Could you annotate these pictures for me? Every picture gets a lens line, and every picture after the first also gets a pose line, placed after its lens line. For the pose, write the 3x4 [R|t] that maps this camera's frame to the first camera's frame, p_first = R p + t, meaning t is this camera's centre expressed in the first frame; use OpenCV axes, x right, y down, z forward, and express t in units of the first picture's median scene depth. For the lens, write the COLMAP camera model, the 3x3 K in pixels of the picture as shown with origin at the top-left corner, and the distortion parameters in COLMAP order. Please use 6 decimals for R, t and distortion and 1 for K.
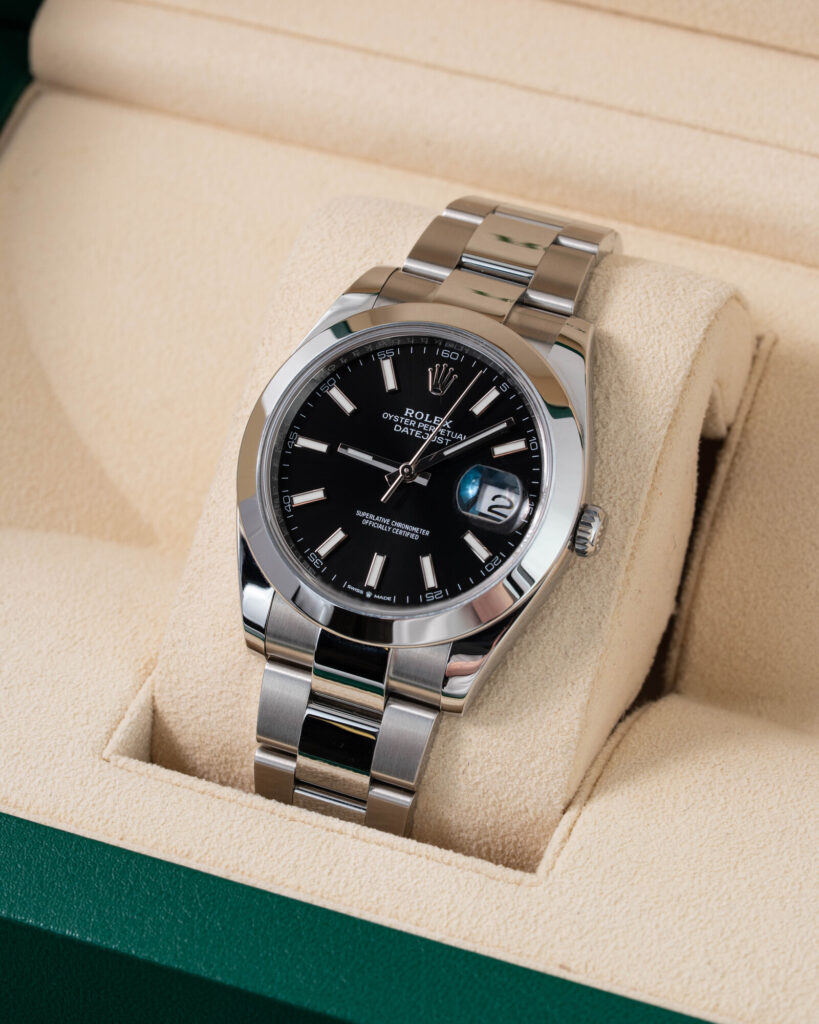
lens RADIAL K [[3544.6, 0, 409.5], [0, 3544.6, 512.0], [0, 0, 1]] dist [0.002490, 0.078561]
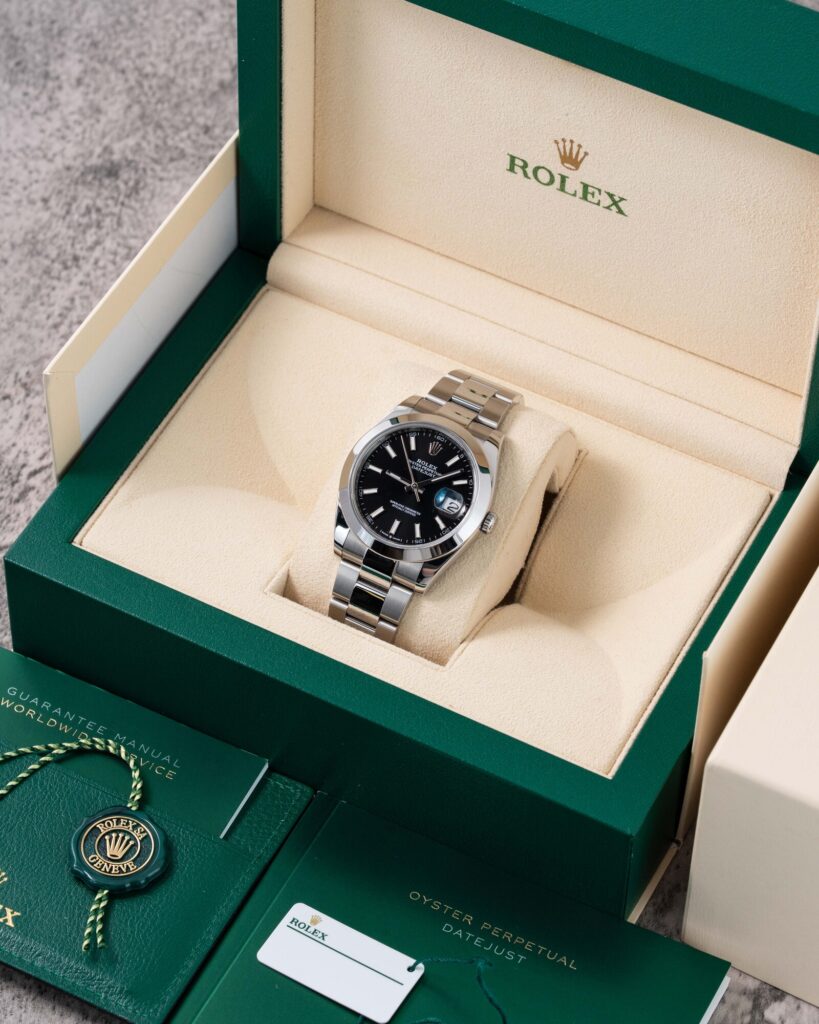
lens RADIAL K [[3544.6, 0, 409.5], [0, 3544.6, 512.0], [0, 0, 1]] dist [0.002490, 0.078561]
pose [[0.989654, 0.143395, 0.004703, -0.012281], [-0.143275, 0.989480, -0.020020, 0.051045], [-0.007525, 0.019139, 0.999789, -1.283521]]
